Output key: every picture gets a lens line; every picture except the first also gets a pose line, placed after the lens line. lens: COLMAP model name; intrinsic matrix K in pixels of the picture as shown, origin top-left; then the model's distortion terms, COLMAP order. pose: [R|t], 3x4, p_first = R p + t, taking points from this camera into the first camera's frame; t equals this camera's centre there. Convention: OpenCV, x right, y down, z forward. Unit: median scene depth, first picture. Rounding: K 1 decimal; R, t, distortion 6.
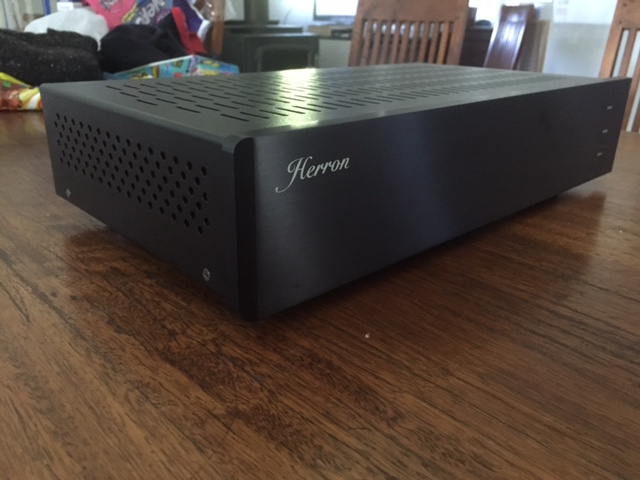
lens RADIAL K [[554.7, 0, 319.4], [0, 554.7, 224.2], [0, 0, 1]] dist [0.085605, -0.119727]
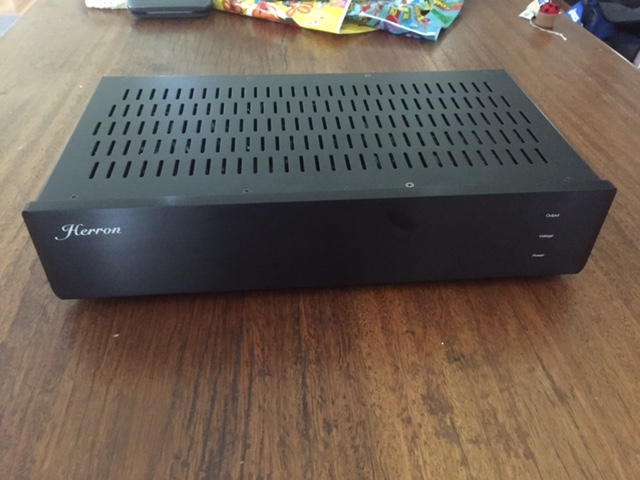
lens RADIAL K [[554.7, 0, 319.4], [0, 554.7, 224.2], [0, 0, 1]] dist [0.085605, -0.119727]
pose [[0.780584, 0.372423, -0.501986, 1.461822], [-0.212968, 0.913524, 0.346580, -0.913459], [0.587651, -0.163628, 0.792396, 0.164712]]
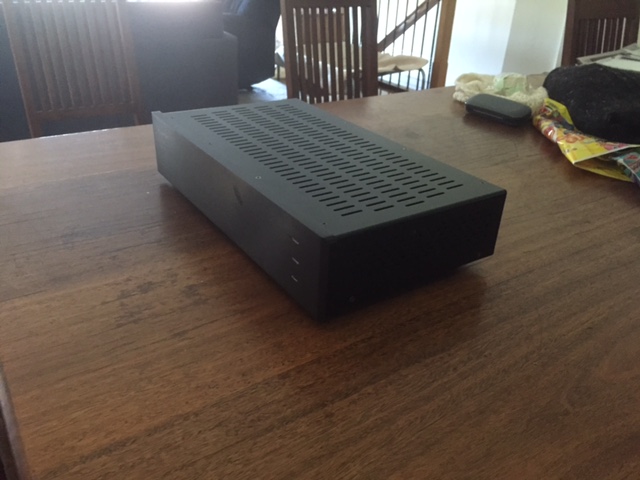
lens RADIAL K [[554.7, 0, 319.4], [0, 554.7, 224.2], [0, 0, 1]] dist [0.085605, -0.119727]
pose [[-0.167321, 0.411536, -0.895903, 3.113101], [-0.390008, 0.806960, 0.443519, -1.549212], [0.905482, 0.423620, 0.025481, 2.190081]]
